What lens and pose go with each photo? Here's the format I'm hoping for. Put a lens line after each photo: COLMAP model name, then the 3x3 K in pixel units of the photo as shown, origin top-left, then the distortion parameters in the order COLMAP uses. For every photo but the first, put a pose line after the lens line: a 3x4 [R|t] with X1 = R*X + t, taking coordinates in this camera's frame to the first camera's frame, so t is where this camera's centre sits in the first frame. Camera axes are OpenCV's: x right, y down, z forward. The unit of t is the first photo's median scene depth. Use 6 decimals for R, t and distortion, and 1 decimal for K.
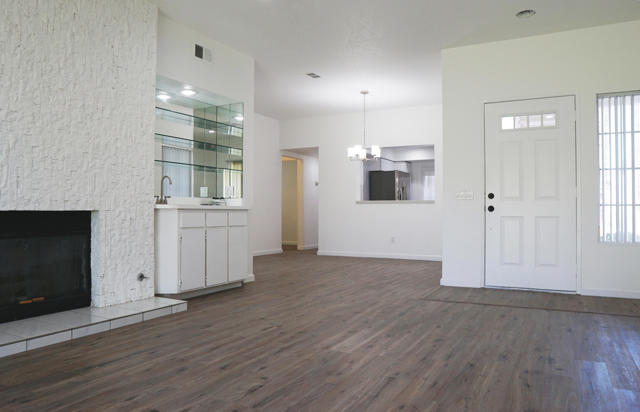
lens RADIAL K [[457.0, 0, 320.0], [0, 457.0, 206.0], [0, 0, 1]] dist [-0.079019, 0.002357]
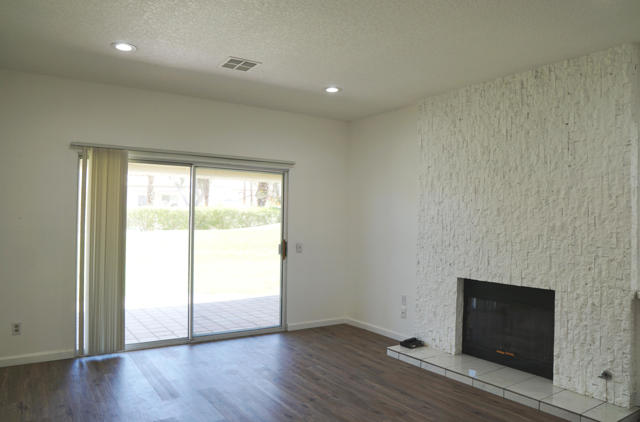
lens RADIAL K [[450.2, 0, 320.0], [0, 450.2, 211.0], [0, 0, 1]] dist [-0.108728, 0.071183]
pose [[-0.480534, -0.029302, -0.876486, 0.624755], [-0.008077, 0.999547, -0.028988, -0.132900], [0.876939, -0.006850, -0.480553, 0.971209]]
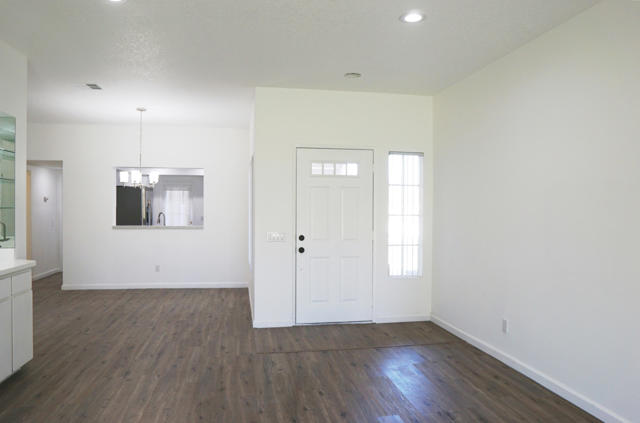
lens RADIAL K [[450.2, 0, 320.0], [0, 450.2, 211.5], [0, 0, 1]] dist [-0.108728, 0.071183]
pose [[0.791129, 0.000095, 0.611649, -0.304903], [-0.010240, 0.999862, 0.013089, -0.133099], [-0.611564, -0.016618, 0.791021, 0.212252]]
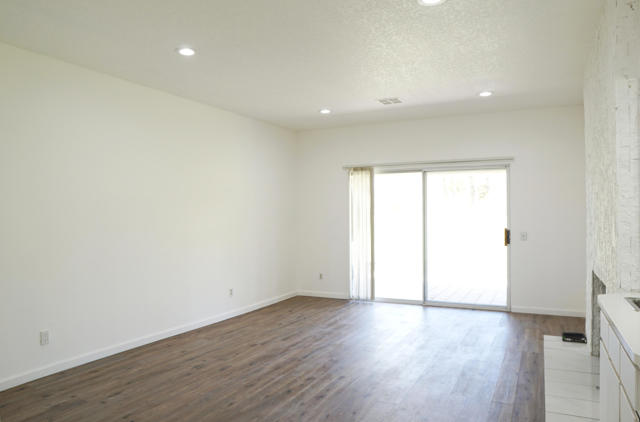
lens RADIAL K [[450.2, 0, 320.0], [0, 450.2, 211.0], [0, 0, 1]] dist [-0.108728, 0.071183]
pose [[-0.999790, 0.001908, -0.020417, 0.079483], [0.002194, 0.999900, -0.013971, -0.122685], [0.020388, -0.014013, -0.999694, 1.764368]]
